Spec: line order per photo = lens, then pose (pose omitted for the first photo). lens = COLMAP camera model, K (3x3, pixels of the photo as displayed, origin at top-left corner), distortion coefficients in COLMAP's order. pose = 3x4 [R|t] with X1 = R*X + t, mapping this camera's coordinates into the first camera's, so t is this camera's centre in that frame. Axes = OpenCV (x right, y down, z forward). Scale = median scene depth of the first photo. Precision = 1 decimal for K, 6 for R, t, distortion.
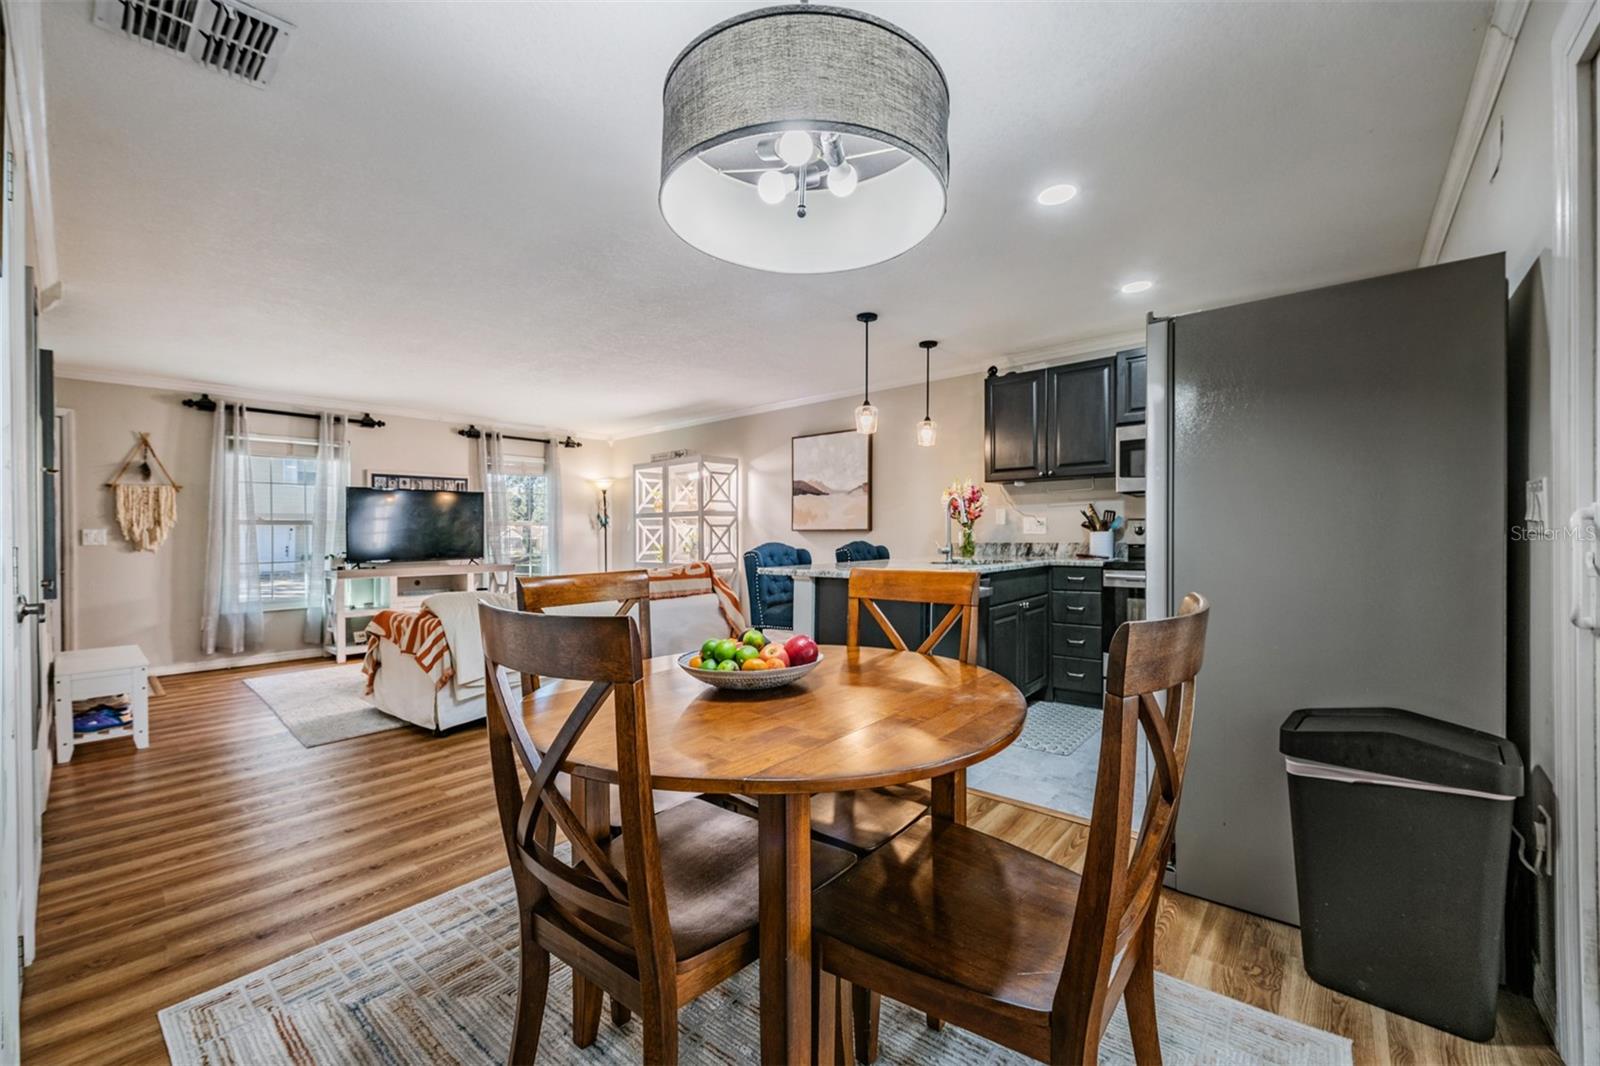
lens RADIAL K [[637.5, 0, 802.8], [0, 637.5, 550.2], [0, 0, 1]] dist [-0.008498, -0.000418]
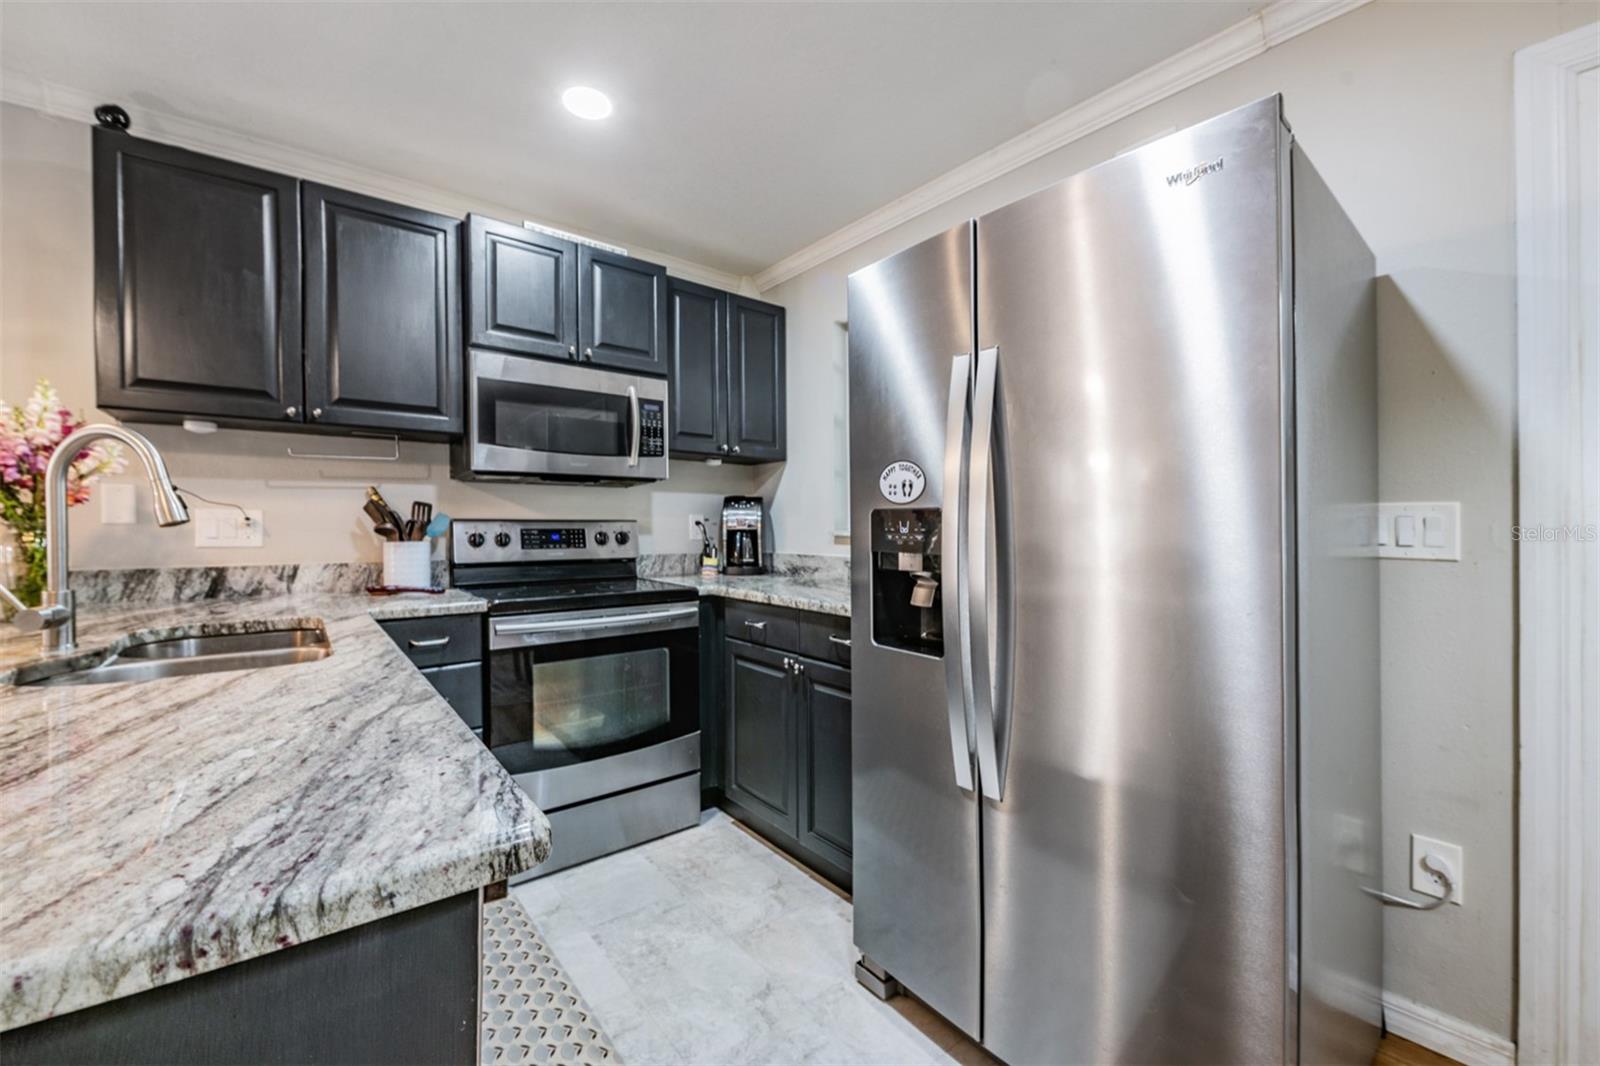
lens RADIAL K [[639.0, 0, 799.9], [0, 639.0, 526.0], [0, 0, 1]] dist [-0.014466, -0.000239]
pose [[0.184517, 0.009943, 0.982779, 0.010650], [0.020872, 0.999684, -0.014033, -0.025692], [-0.982608, 0.023102, 0.184251, 0.543072]]
